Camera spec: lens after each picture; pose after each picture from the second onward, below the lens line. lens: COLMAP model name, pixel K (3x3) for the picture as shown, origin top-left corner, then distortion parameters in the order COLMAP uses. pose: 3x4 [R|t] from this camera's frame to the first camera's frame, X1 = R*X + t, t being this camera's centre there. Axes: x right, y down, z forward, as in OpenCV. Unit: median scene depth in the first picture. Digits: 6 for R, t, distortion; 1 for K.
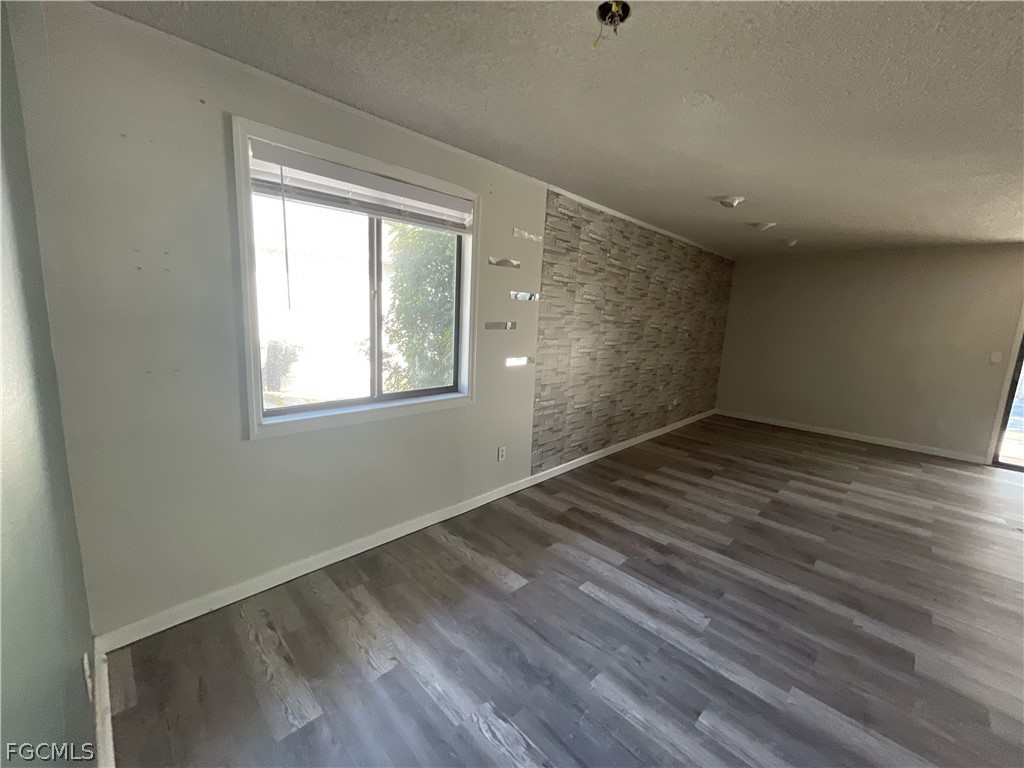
lens RADIAL K [[416.2, 0, 510.8], [0, 416.2, 383.3], [0, 0, 1]] dist [0.002216, 0.000662]
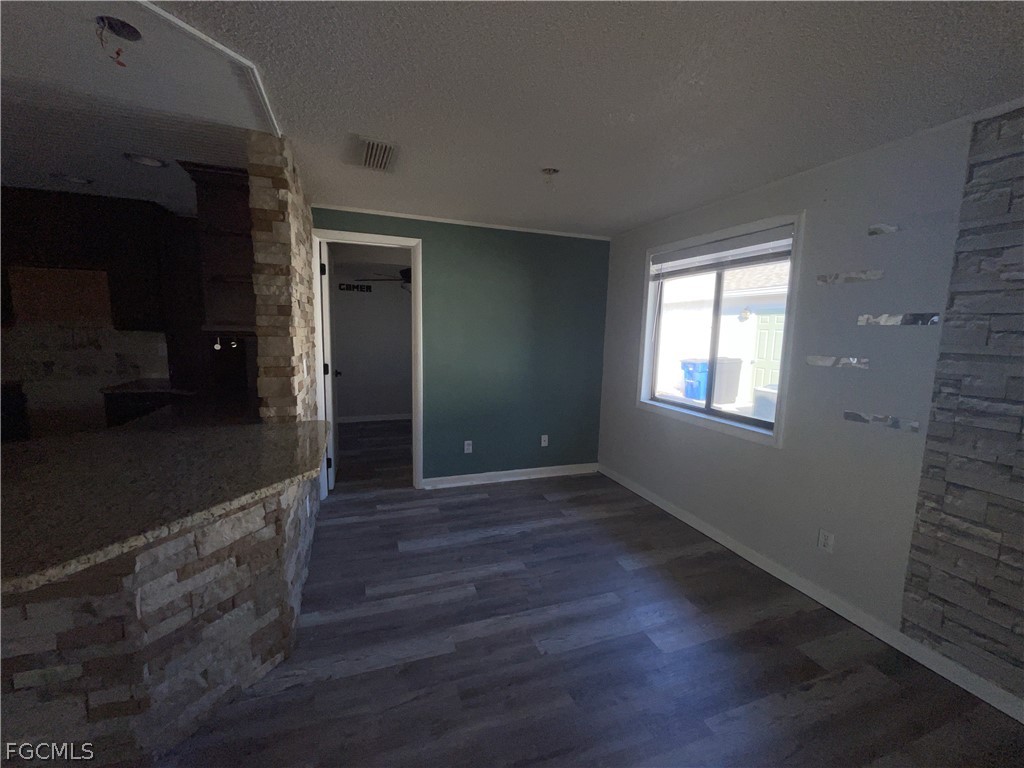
lens RADIAL K [[416.2, 0, 505.9], [0, 416.2, 383.3], [0, 0, 1]] dist [0.002216, 0.000662]
pose [[-0.428777, 0.059867, -0.901424, 0.767958], [-0.196651, 0.967691, 0.157808, -0.088255], [0.881747, 0.244931, -0.403151, 0.674183]]
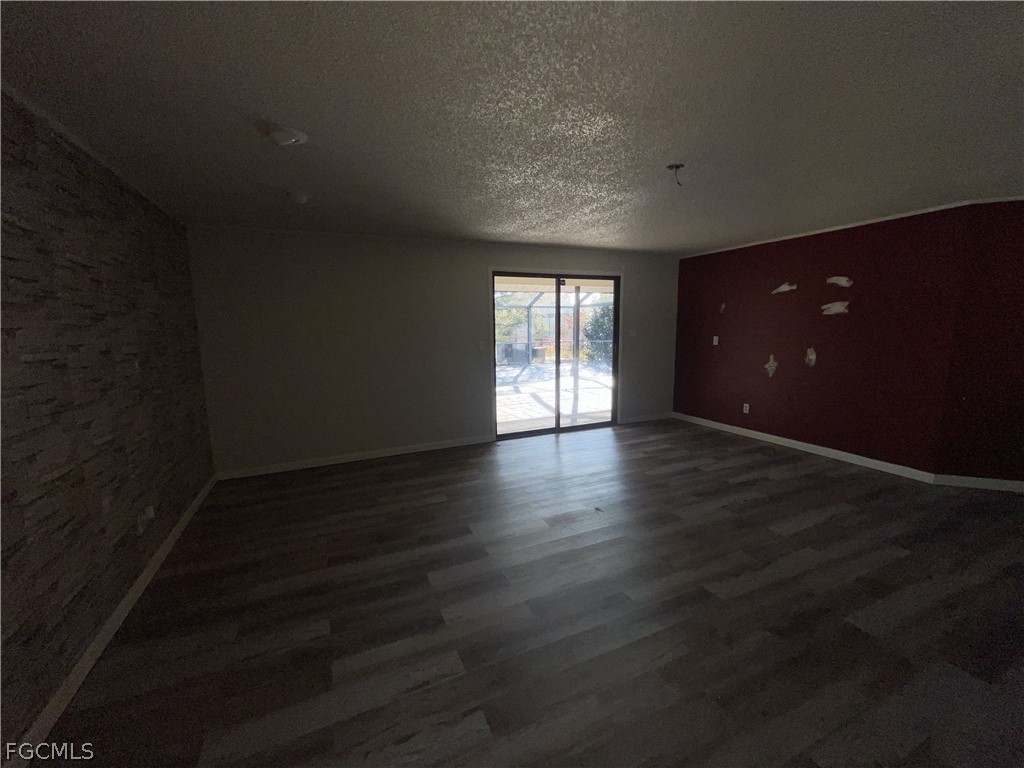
lens RADIAL K [[416.2, 0, 510.1], [0, 416.2, 380.4], [0, 0, 1]] dist [0.002216, 0.000662]
pose [[0.358862, -0.179422, 0.915983, 0.218330], [0.191034, 0.974696, 0.116079, -0.111164], [-0.913632, 0.133328, 0.384057, 0.676963]]
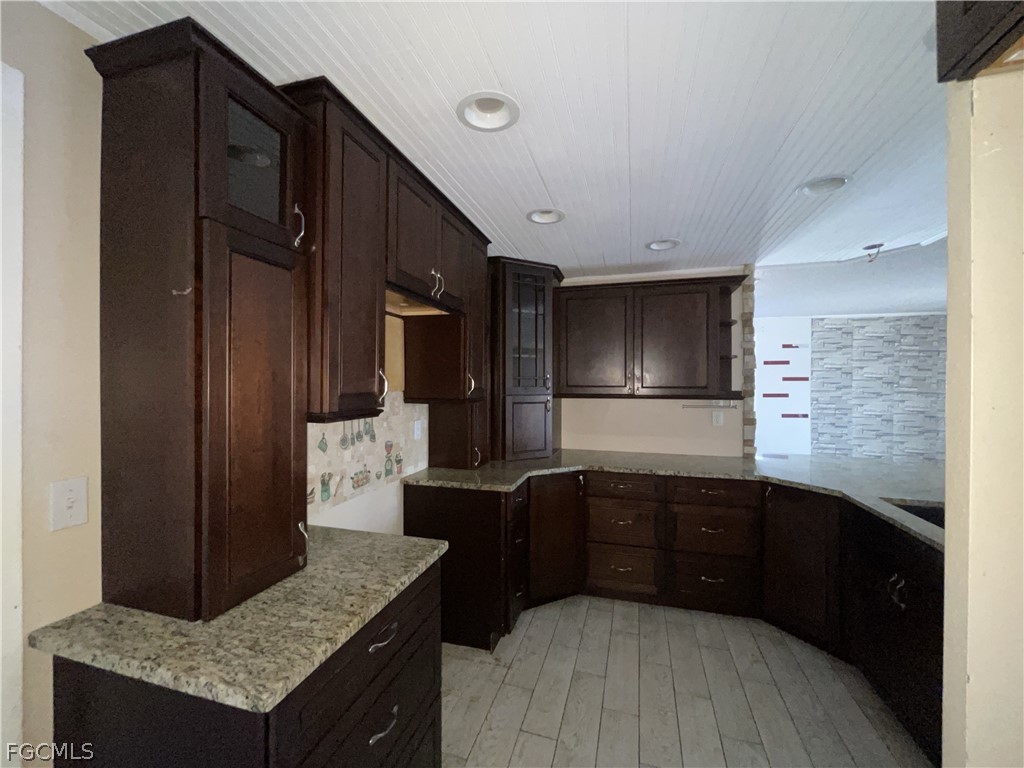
lens RADIAL K [[416.2, 0, 504.7], [0, 416.2, 381.2], [0, 0, 1]] dist [0.002216, 0.000662]
pose [[0.469956, -0.048391, -0.881363, 0.901222], [-0.129588, 0.983895, -0.123119, 0.158391], [0.873126, 0.172074, 0.456116, -0.786809]]
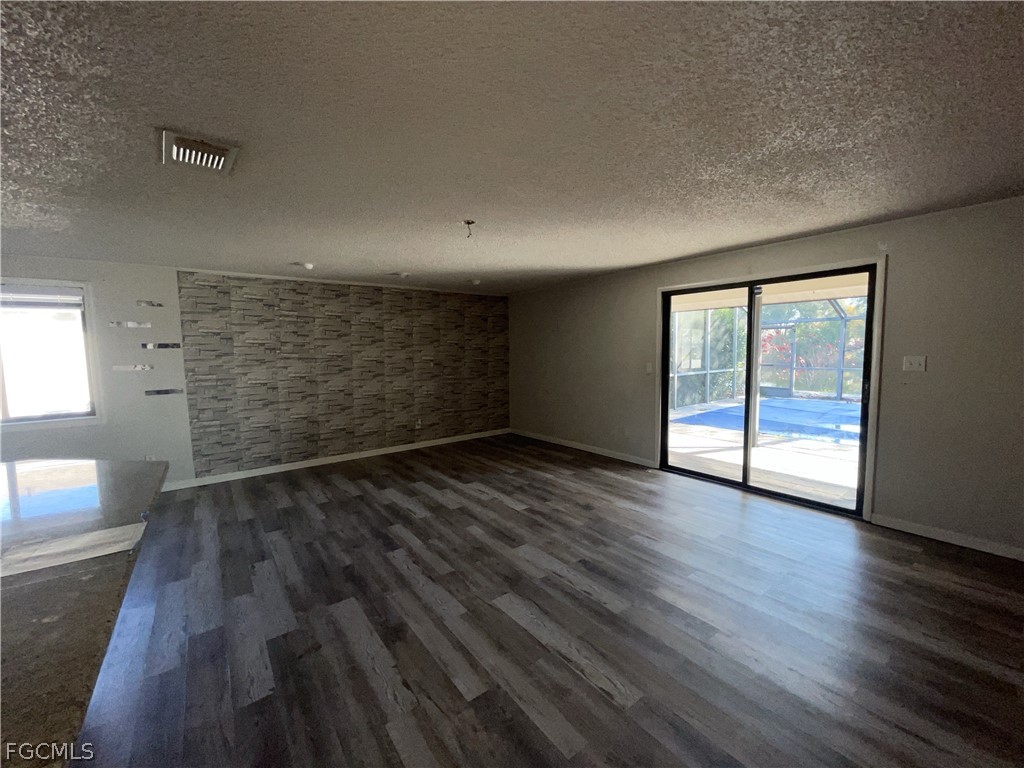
lens RADIAL K [[416.2, 0, 509.2], [0, 416.2, 381.4], [0, 0, 1]] dist [0.002216, 0.000662]
pose [[0.986455, -0.053800, -0.154960, 1.249014], [0.039319, 0.994696, -0.095044, 0.080435], [0.159251, 0.087664, 0.983338, -0.167624]]
